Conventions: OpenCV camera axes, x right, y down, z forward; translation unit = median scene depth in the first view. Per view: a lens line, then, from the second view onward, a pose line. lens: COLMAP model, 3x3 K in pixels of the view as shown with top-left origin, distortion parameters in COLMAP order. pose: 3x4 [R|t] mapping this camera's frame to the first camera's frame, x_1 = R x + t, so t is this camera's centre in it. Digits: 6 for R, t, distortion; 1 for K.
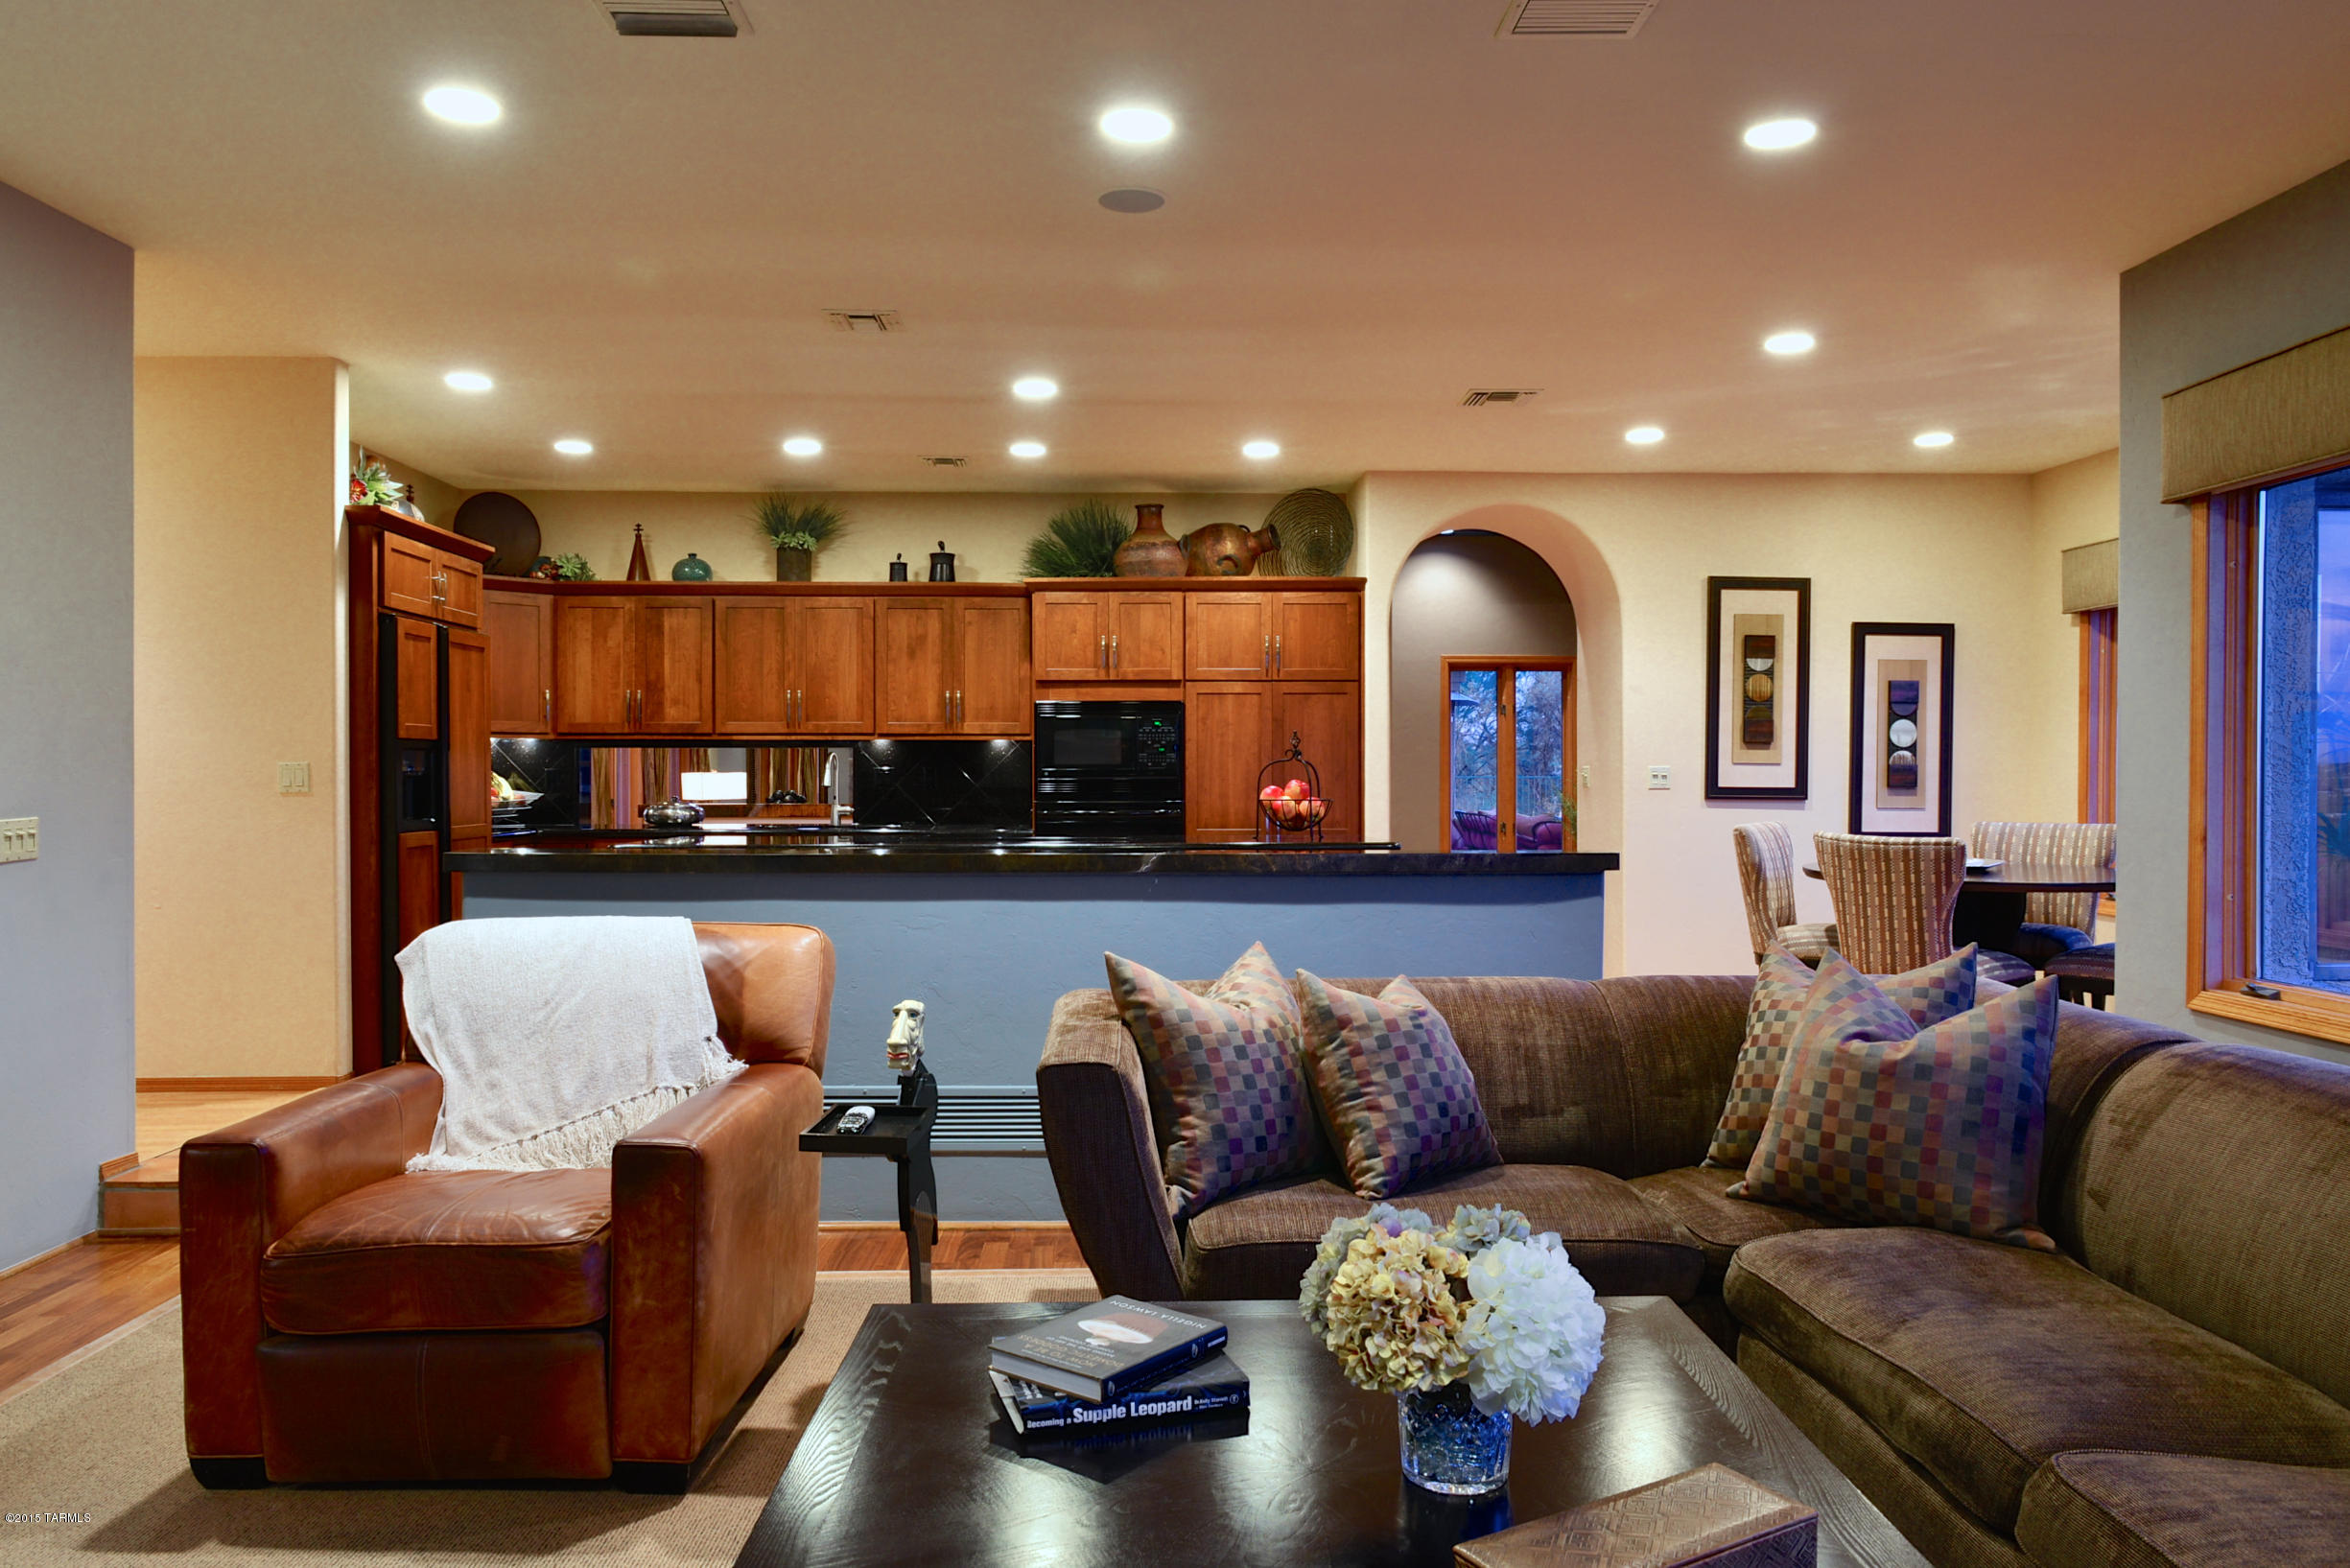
lens RADIAL K [[1638.5, 0, 1173.4], [0, 1638.5, 784.4], [0, 0, 1]] dist [-0.001772, 0.001288]
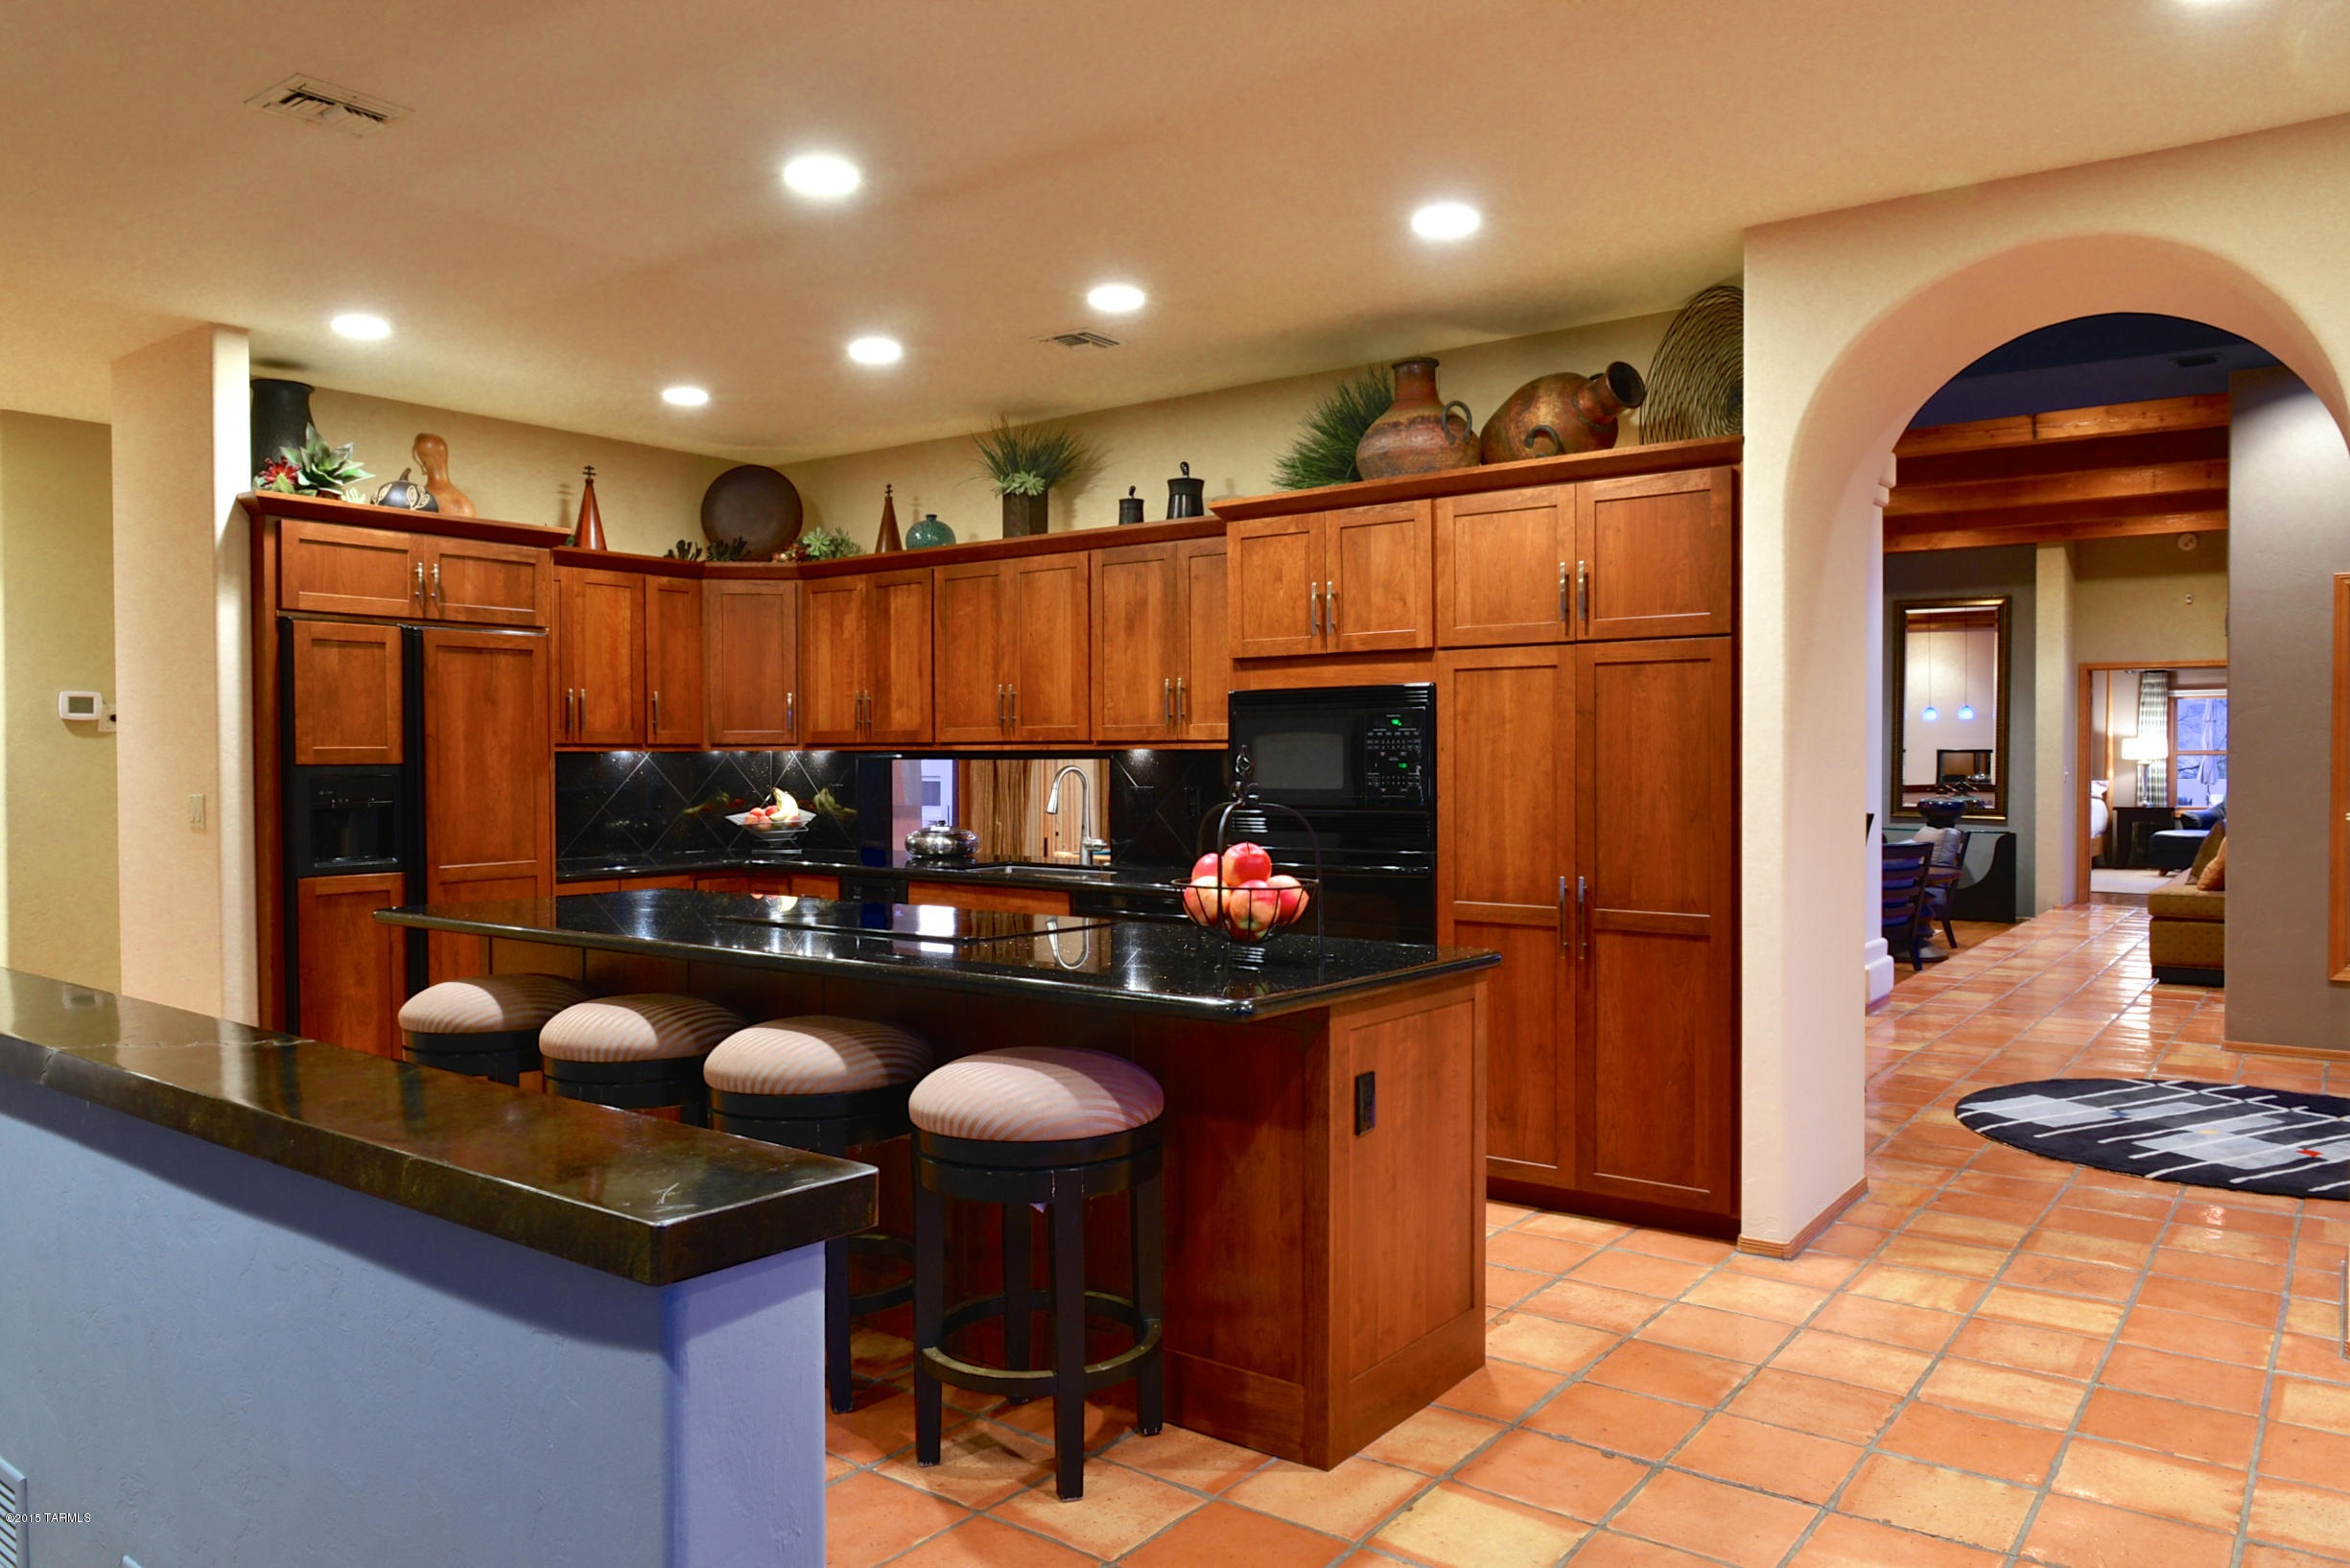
lens RADIAL K [[1638.5, 0, 1172.6], [0, 1638.5, 785.2], [0, 0, 1]] dist [-0.001772, 0.001288]
pose [[0.772575, 0.008683, -0.634864, 0.301552], [-0.000235, 0.999910, 0.013389, -0.021526], [0.634923, -0.010195, 0.772508, 0.471470]]
